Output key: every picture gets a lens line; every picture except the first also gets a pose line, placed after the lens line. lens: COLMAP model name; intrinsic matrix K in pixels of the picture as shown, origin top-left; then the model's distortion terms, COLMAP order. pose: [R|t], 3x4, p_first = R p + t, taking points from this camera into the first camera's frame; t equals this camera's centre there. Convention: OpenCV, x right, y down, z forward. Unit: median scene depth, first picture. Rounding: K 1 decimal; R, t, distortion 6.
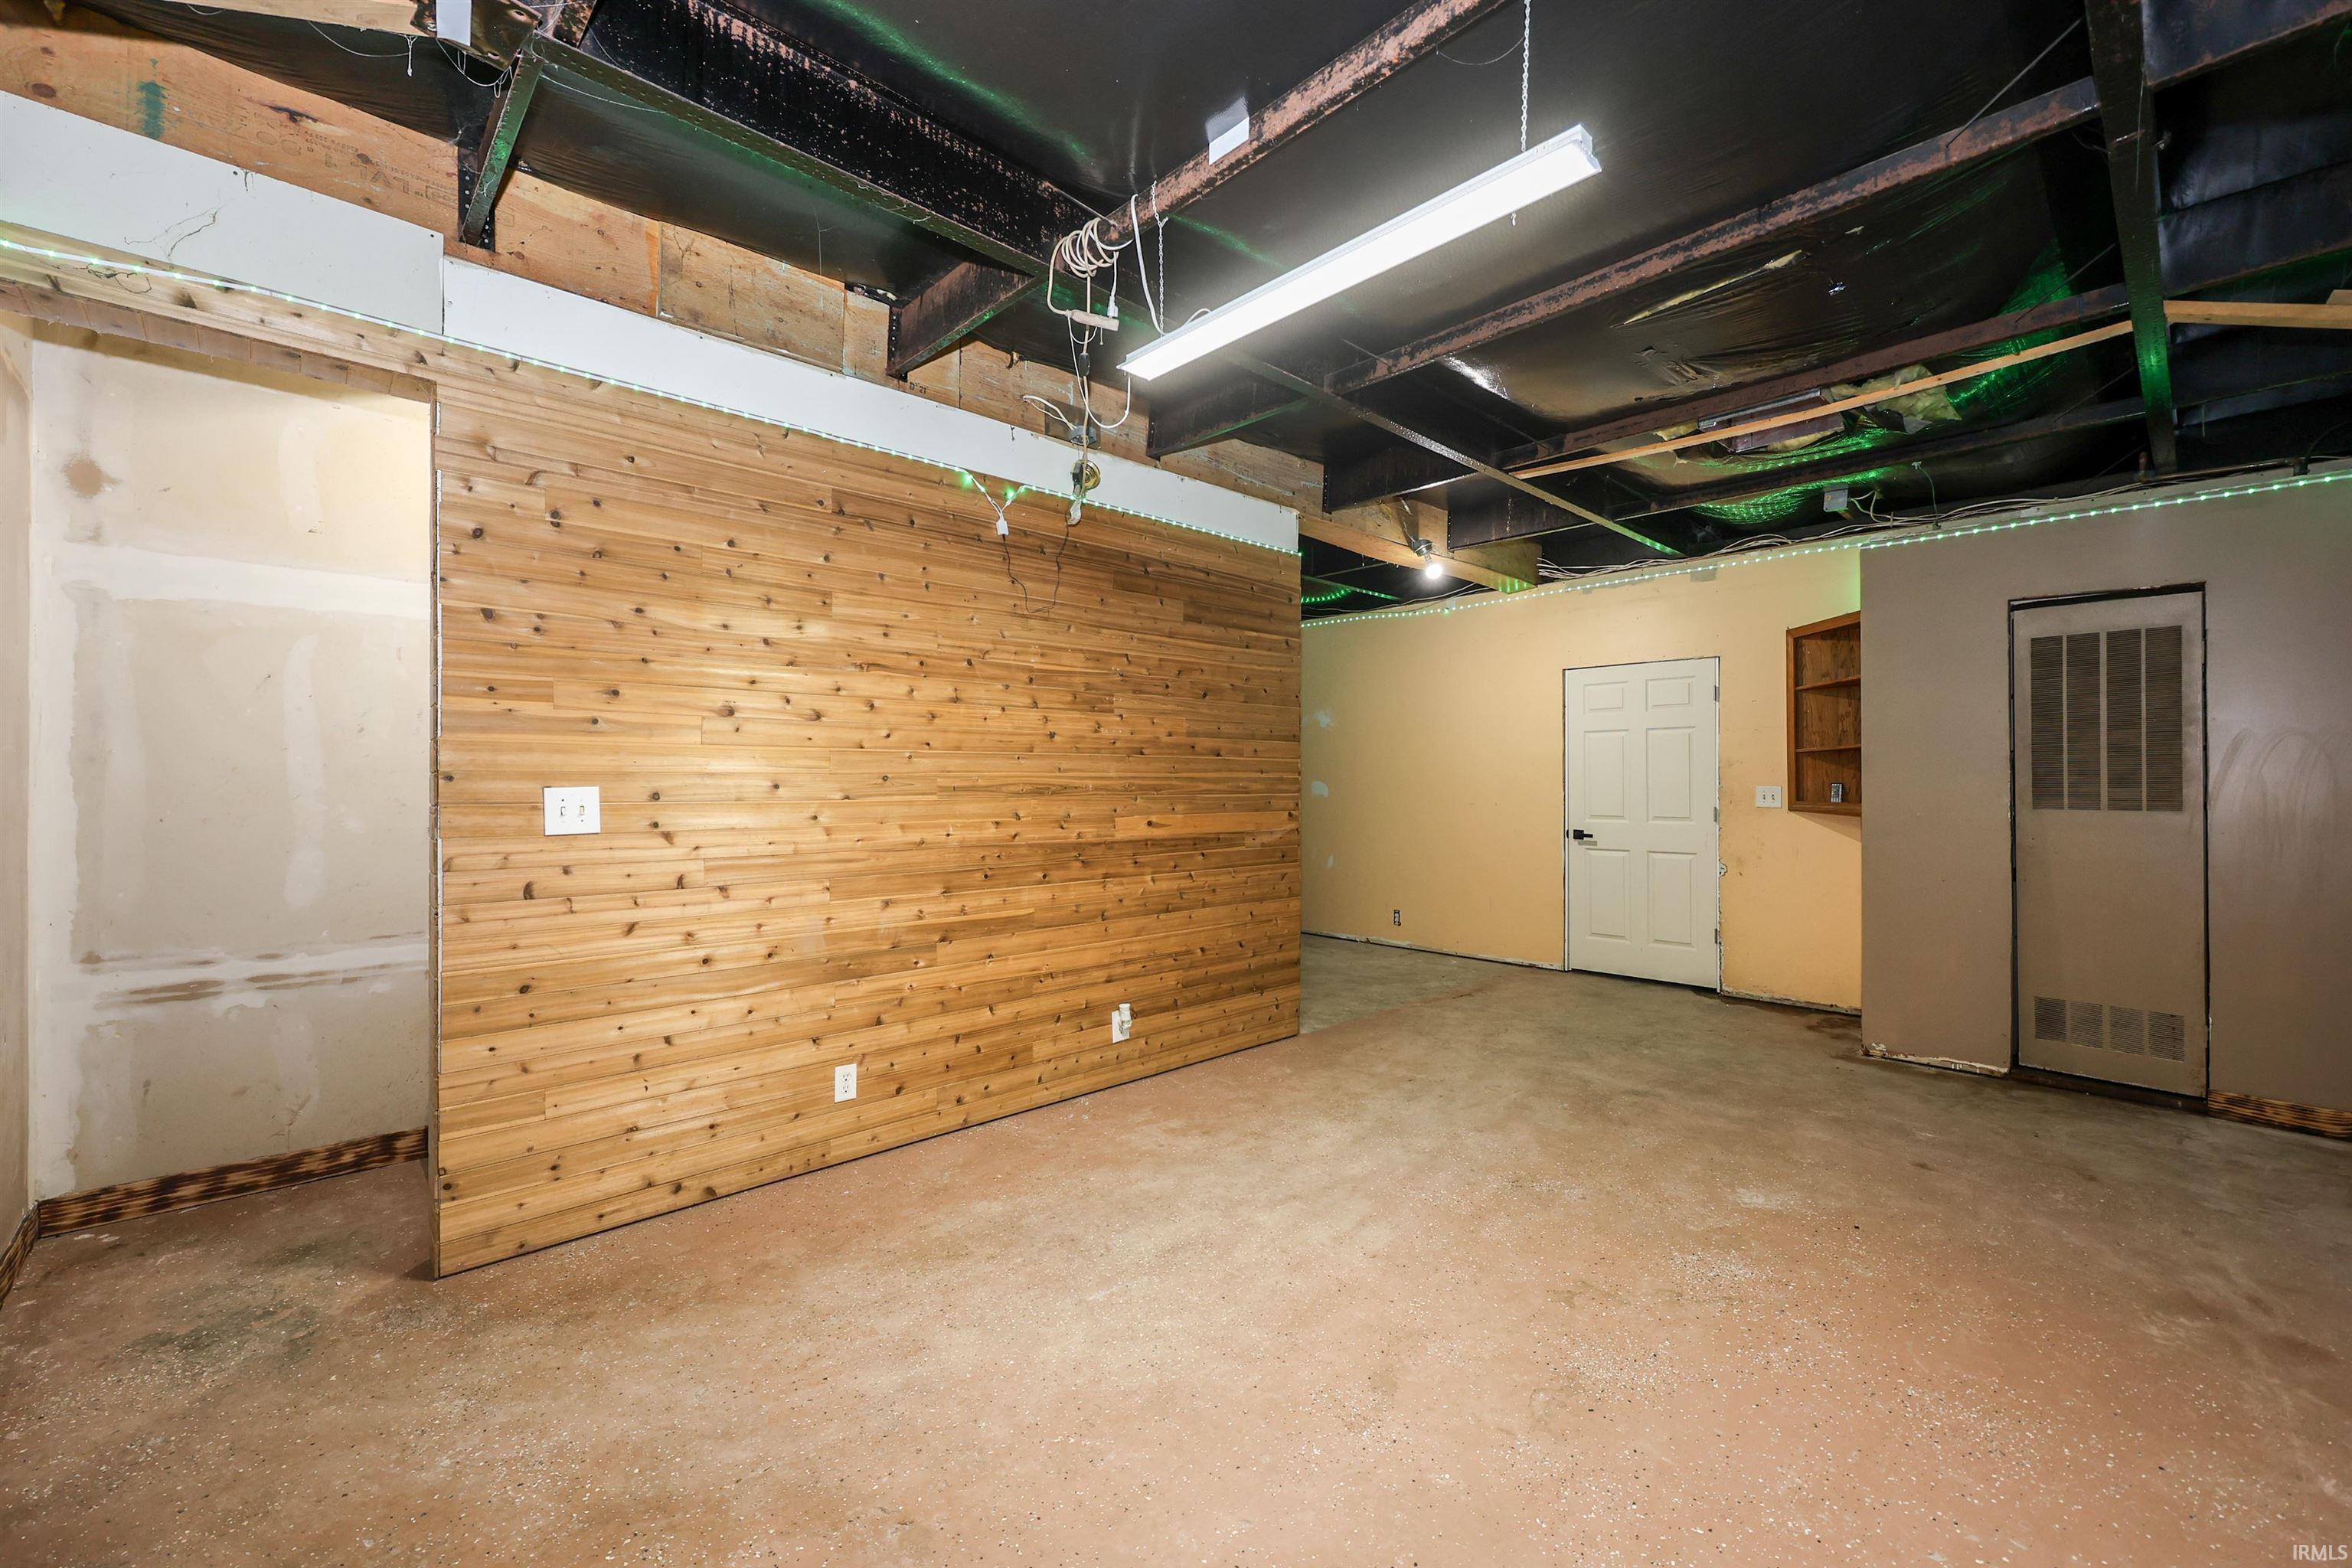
lens RADIAL K [[958.2, 0, 1191.2], [0, 958.2, 778.8], [0, 0, 1]] dist [-0.000671, 0.000055]
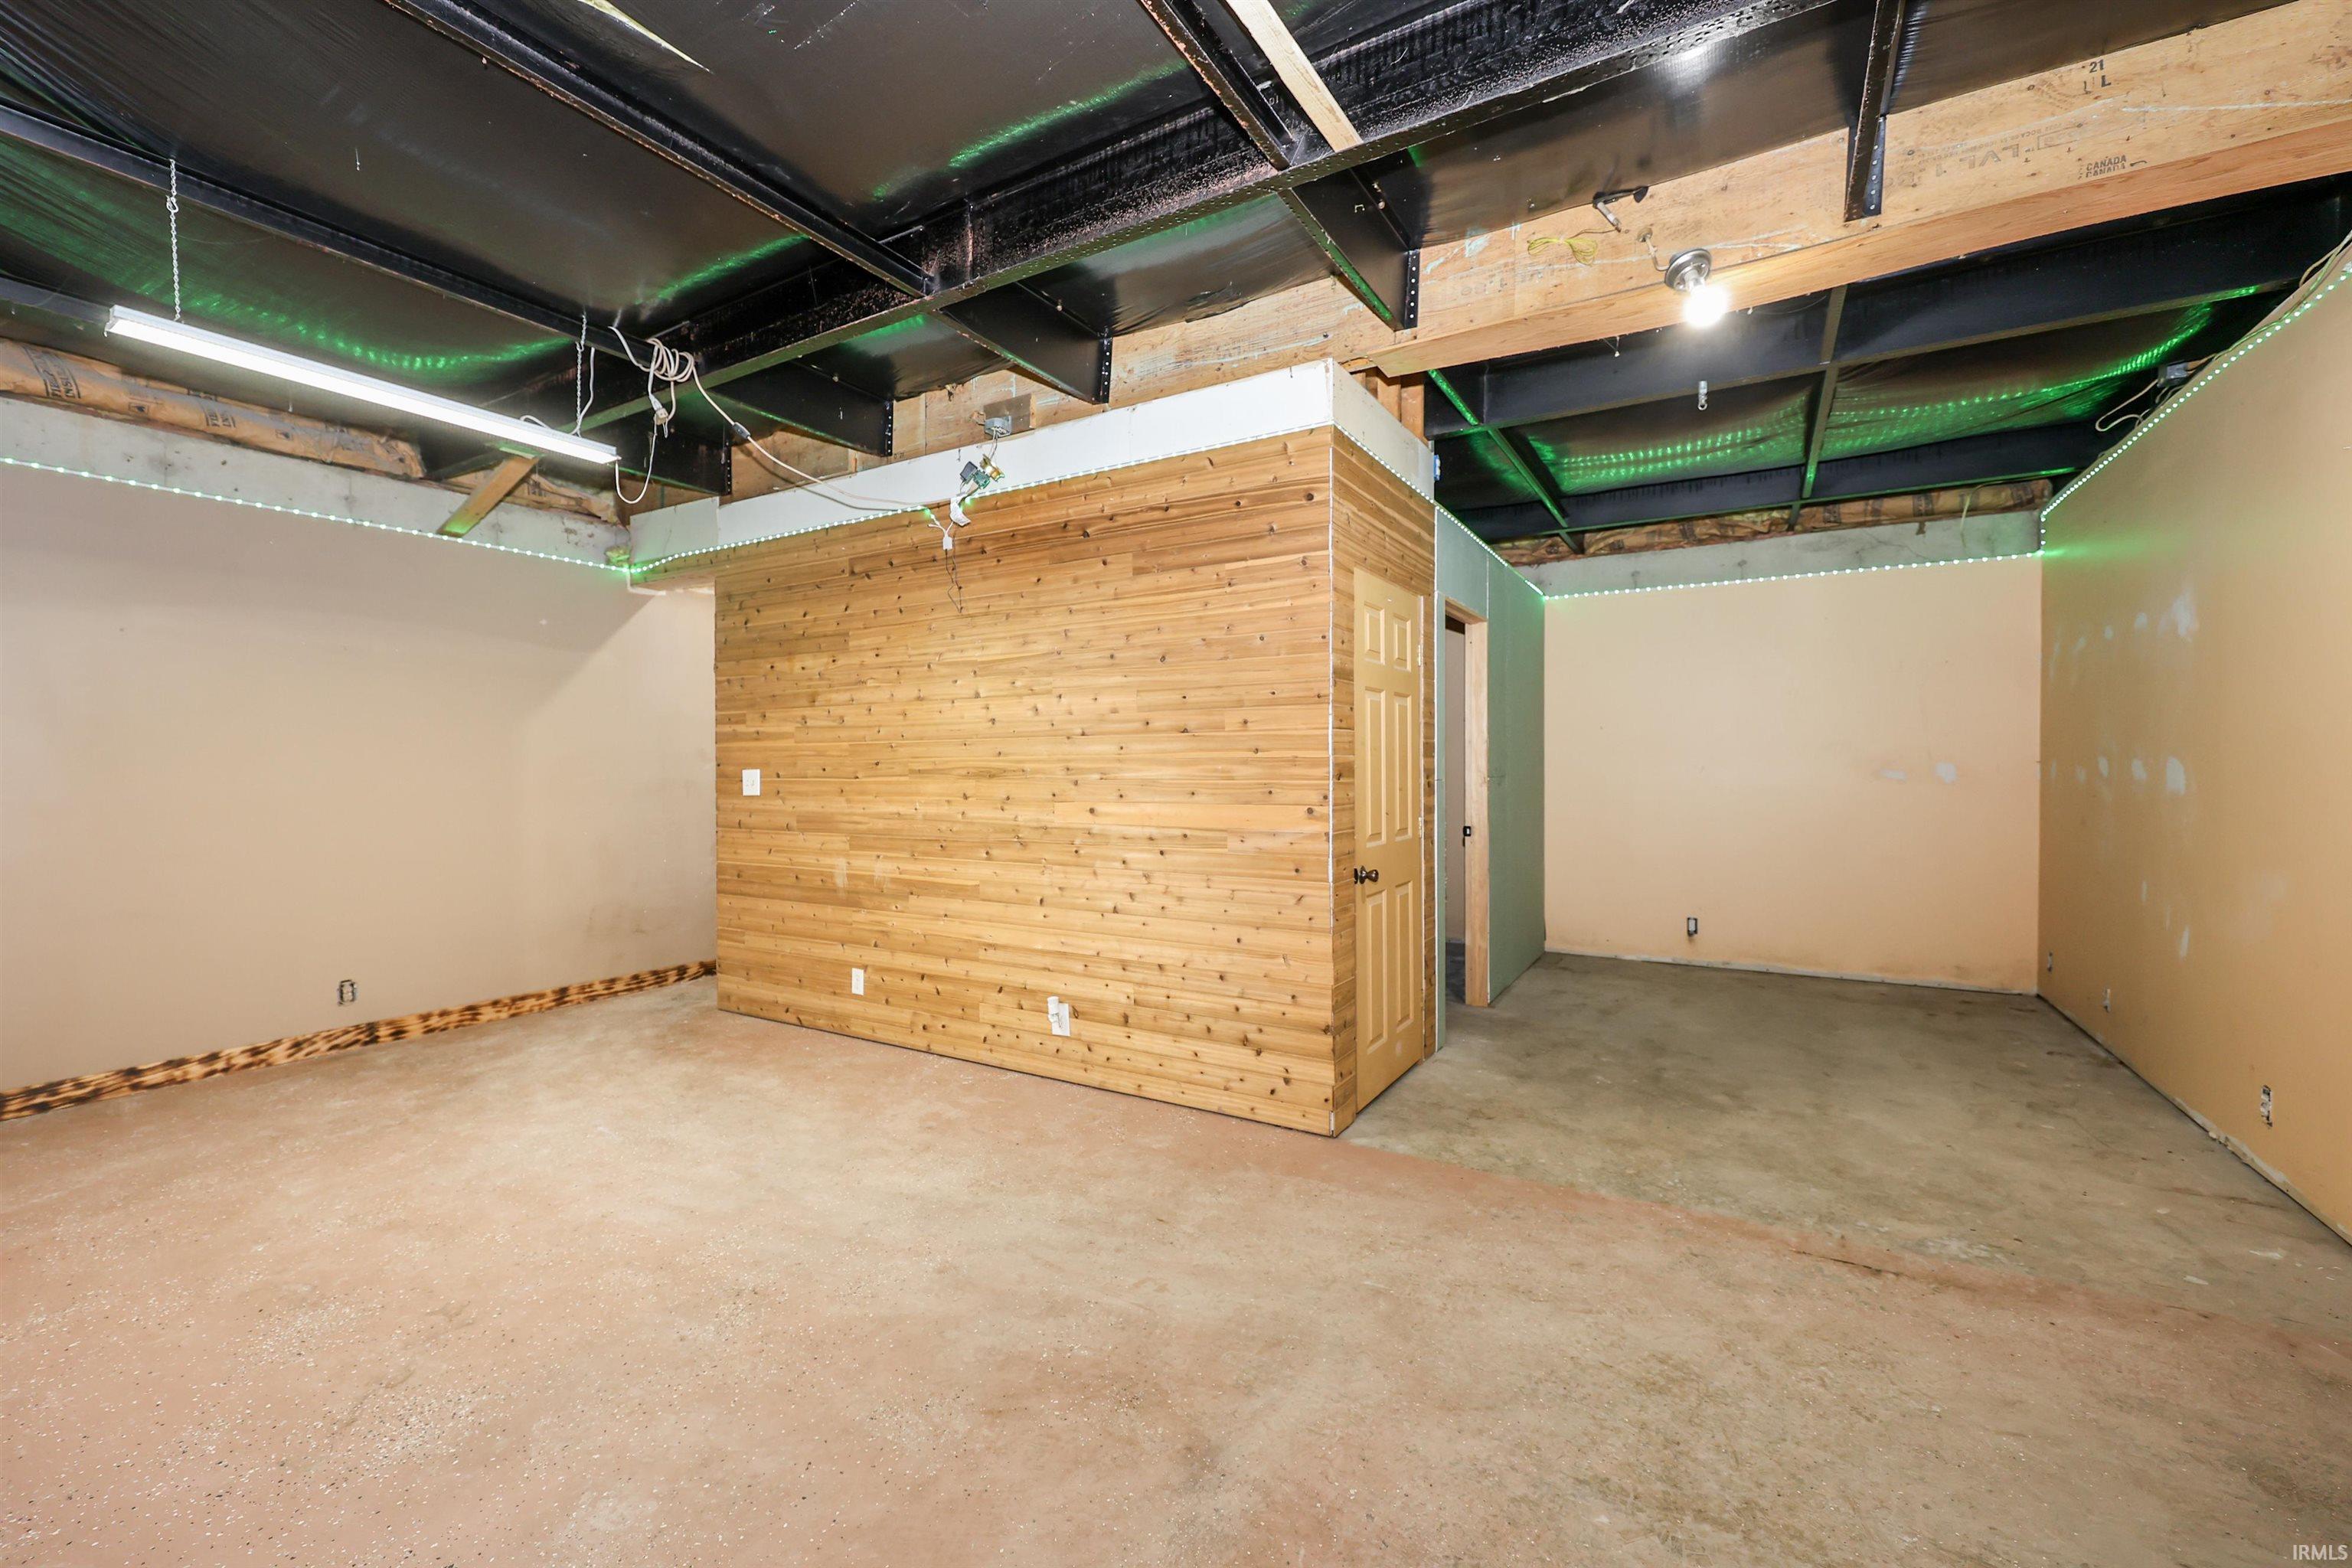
lens RADIAL K [[958.2, 0, 1166.0], [0, 958.2, 780.1], [0, 0, 1]] dist [-0.000671, 0.000055]
pose [[0.255646, 0.010890, -0.966709, 0.955078], [0.007087, 0.999889, 0.013138, 0.006683], [0.966744, -0.010209, 0.255541, 0.935026]]
